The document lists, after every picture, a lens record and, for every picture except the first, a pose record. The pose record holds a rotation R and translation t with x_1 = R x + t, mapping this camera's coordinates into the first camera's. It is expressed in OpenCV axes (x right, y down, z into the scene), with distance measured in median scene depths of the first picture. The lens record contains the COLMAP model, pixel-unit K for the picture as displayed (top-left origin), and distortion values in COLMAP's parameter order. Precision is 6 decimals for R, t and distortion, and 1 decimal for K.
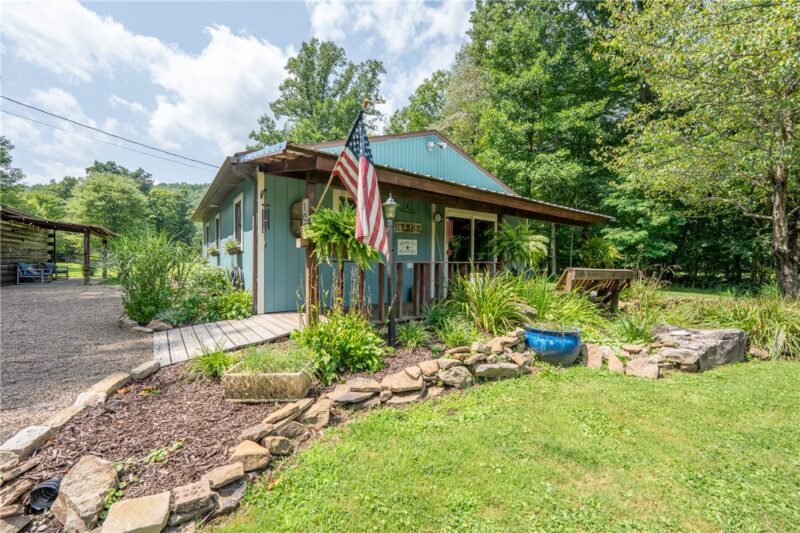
lens RADIAL K [[313.4, 0, 399.0], [0, 313.4, 276.3], [0, 0, 1]] dist [-0.001160, 0.000174]
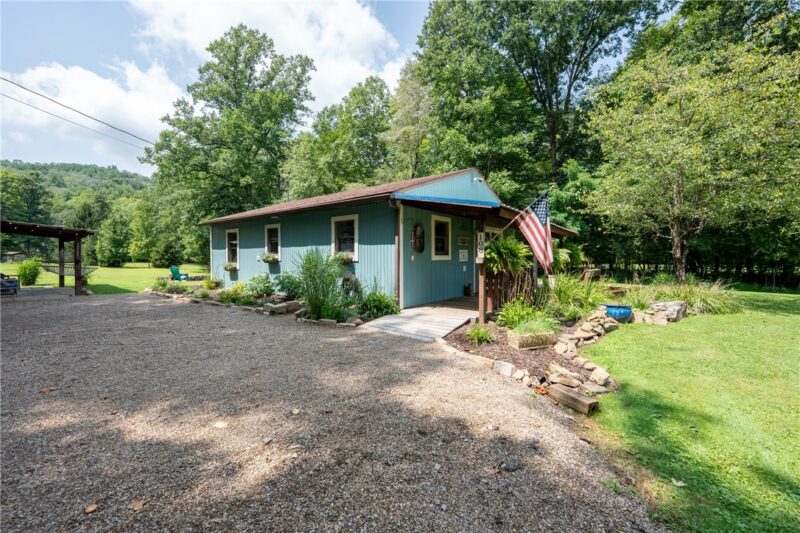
lens RADIAL K [[326.1, 0, 396.0], [0, 326.1, 261.1], [0, 0, 1]] dist [-0.008598, 0.000116]
pose [[0.960271, -0.013678, 0.278734, -0.107460], [0.024304, 0.999102, -0.034703, -0.004121], [-0.278009, 0.040098, 0.959741, -0.039006]]
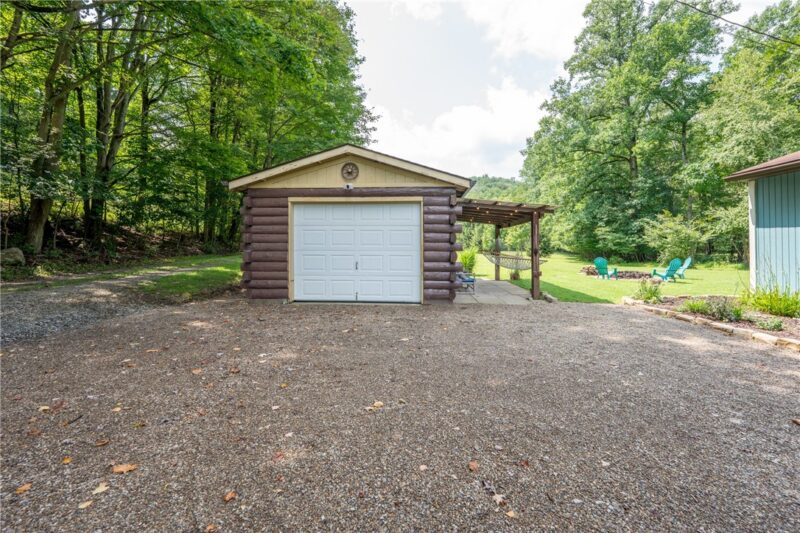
lens RADIAL K [[320.5, 0, 404.3], [0, 320.5, 252.3], [0, 0, 1]] dist [-0.022030, -0.000056]
pose [[0.780052, -0.005792, -0.625688, -0.226683], [-0.017063, 0.999388, -0.030523, -0.012572], [0.625482, 0.034486, 0.779476, 0.091944]]
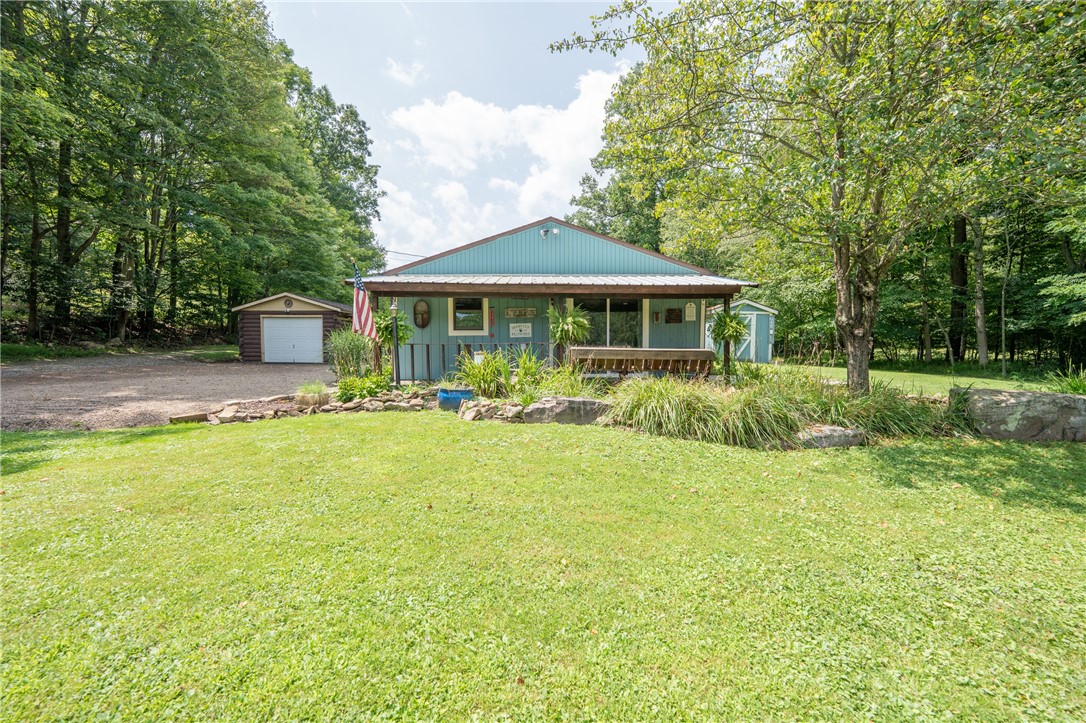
lens RADIAL K [[442.7, 0, 537.5], [0, 442.7, 354.2], [0, 0, 1]] dist [-0.008598, 0.000116]
pose [[0.800550, 0.001781, -0.599263, 0.199906], [-0.018354, 0.999599, -0.021548, 0.005928], [0.598985, 0.028249, 0.800262, -0.035850]]
